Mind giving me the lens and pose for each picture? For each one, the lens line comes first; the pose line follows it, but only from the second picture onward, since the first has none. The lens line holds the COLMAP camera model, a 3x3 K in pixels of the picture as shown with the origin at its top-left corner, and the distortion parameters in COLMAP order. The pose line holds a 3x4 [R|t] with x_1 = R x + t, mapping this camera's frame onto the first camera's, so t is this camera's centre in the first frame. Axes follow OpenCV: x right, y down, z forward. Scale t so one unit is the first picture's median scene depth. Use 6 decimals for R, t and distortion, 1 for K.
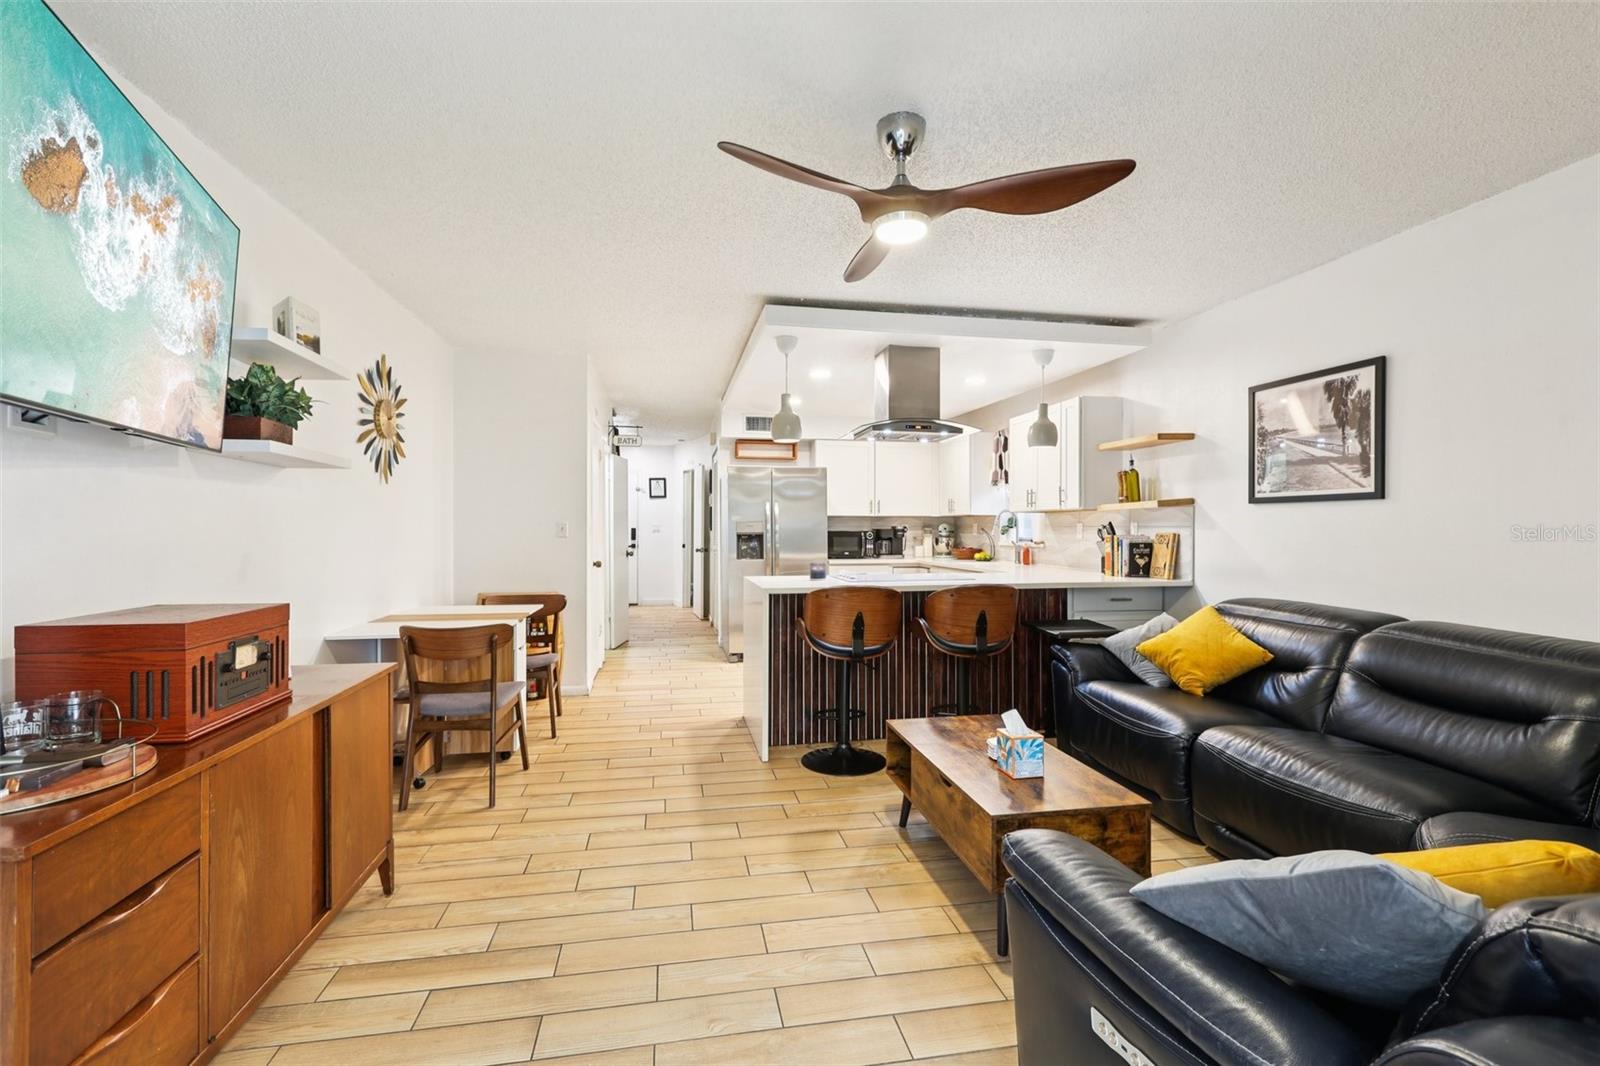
lens RADIAL K [[718.4, 0, 799.5], [0, 718.4, 531.4], [0, 0, 1]] dist [0.004324, -0.000184]
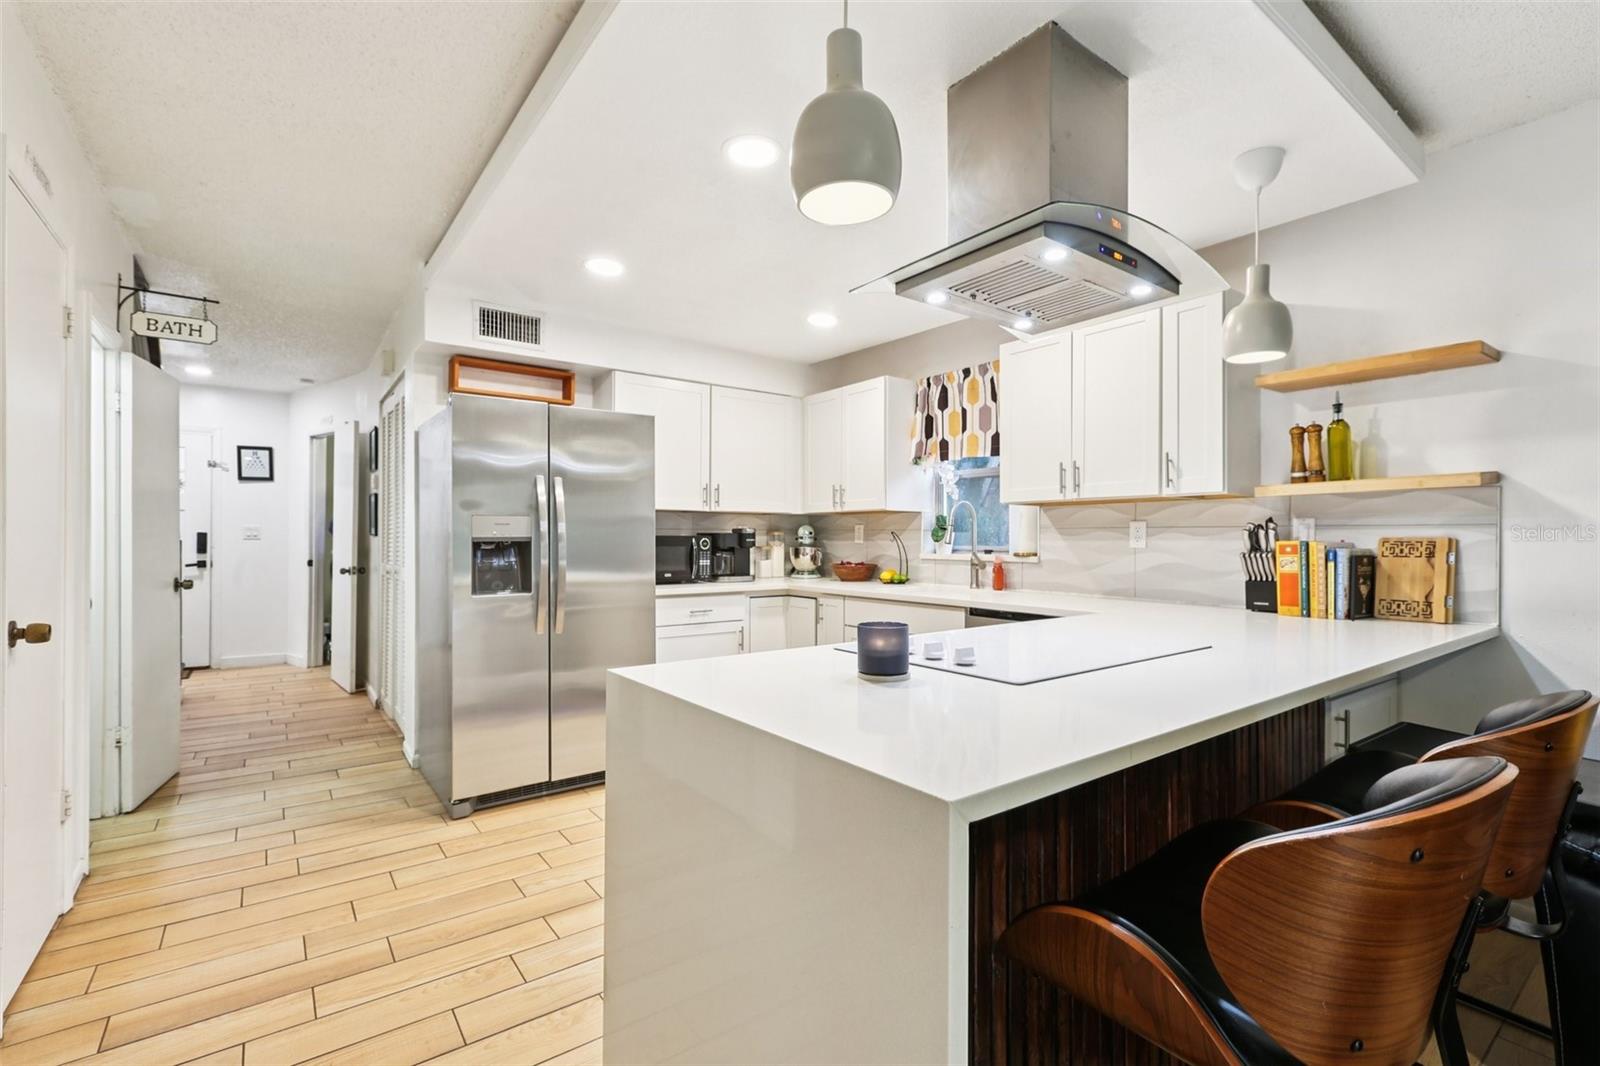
lens RADIAL K [[718.4, 0, 803.9], [0, 718.4, 534.8], [0, 0, 1]] dist [0.004324, -0.000184]
pose [[0.895680, 0.003240, 0.444687, -0.090494], [0.000450, 0.999966, -0.008192, 0.003110], [-0.444699, 0.007537, 0.895649, 0.432520]]
